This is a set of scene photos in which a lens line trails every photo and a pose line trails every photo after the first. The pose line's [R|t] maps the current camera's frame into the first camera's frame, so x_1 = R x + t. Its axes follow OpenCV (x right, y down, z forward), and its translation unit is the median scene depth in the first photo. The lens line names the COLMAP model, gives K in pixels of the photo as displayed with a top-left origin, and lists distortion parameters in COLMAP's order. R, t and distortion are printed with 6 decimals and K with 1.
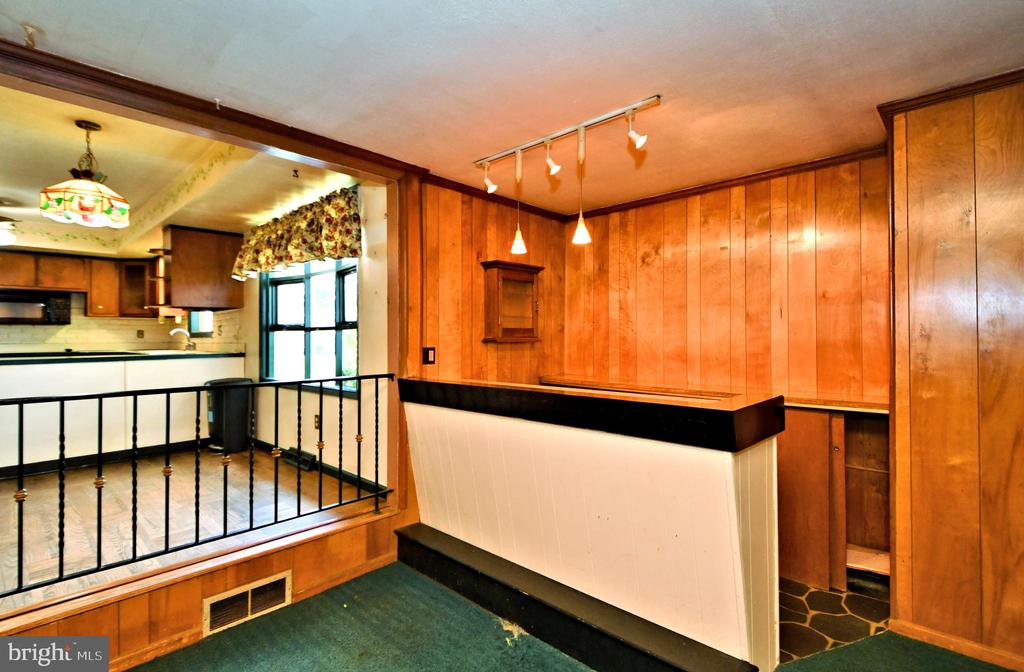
lens RADIAL K [[490.0, 0, 508.3], [0, 490.0, 331.1], [0, 0, 1]] dist [-0.004497, -0.000432]
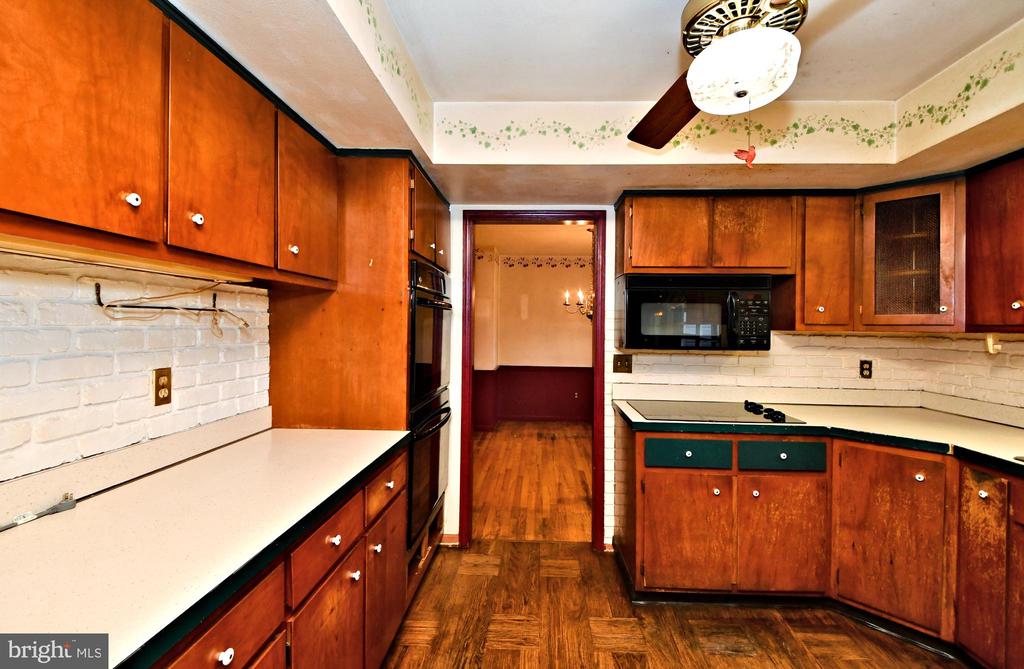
lens RADIAL K [[446.4, 0, 528.1], [0, 446.4, 325.5], [0, 0, 1]] dist [-0.002527, -0.000852]
pose [[0.668014, 0.009866, -0.744083, -0.747486], [-0.006908, 0.999951, 0.007057, -0.037816], [0.744116, 0.000426, 0.668050, 0.581120]]
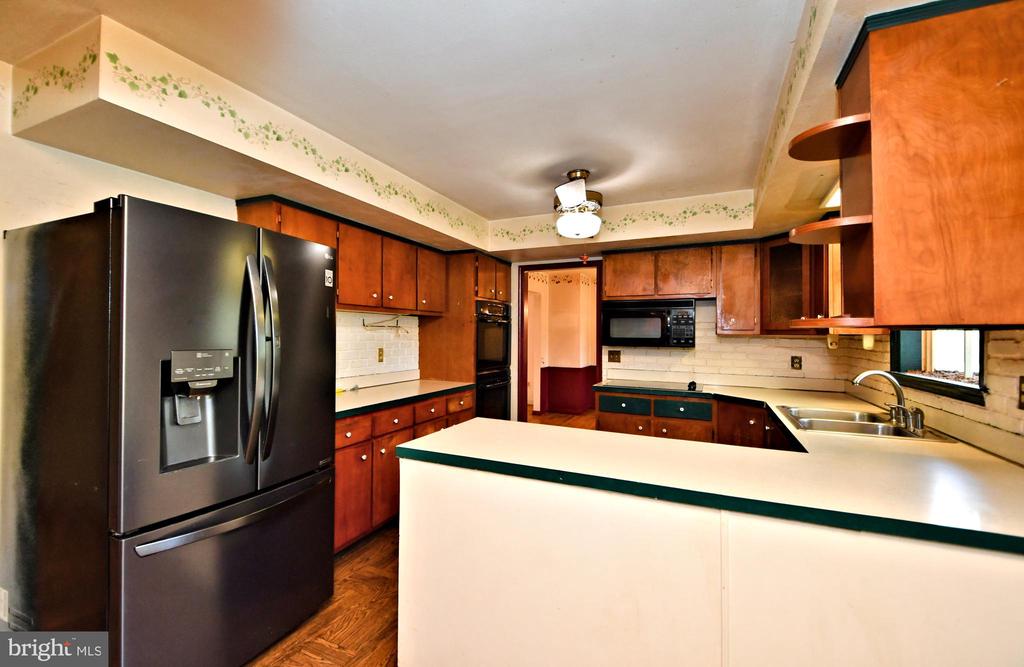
lens RADIAL K [[446.4, 0, 502.3], [0, 446.4, 329.0], [0, 0, 1]] dist [-0.002527, -0.000852]
pose [[0.320851, -0.005733, -0.947112, -0.403240], [0.001404, 0.999983, -0.005577, -0.036616], [0.947129, 0.000459, 0.320854, 0.555662]]
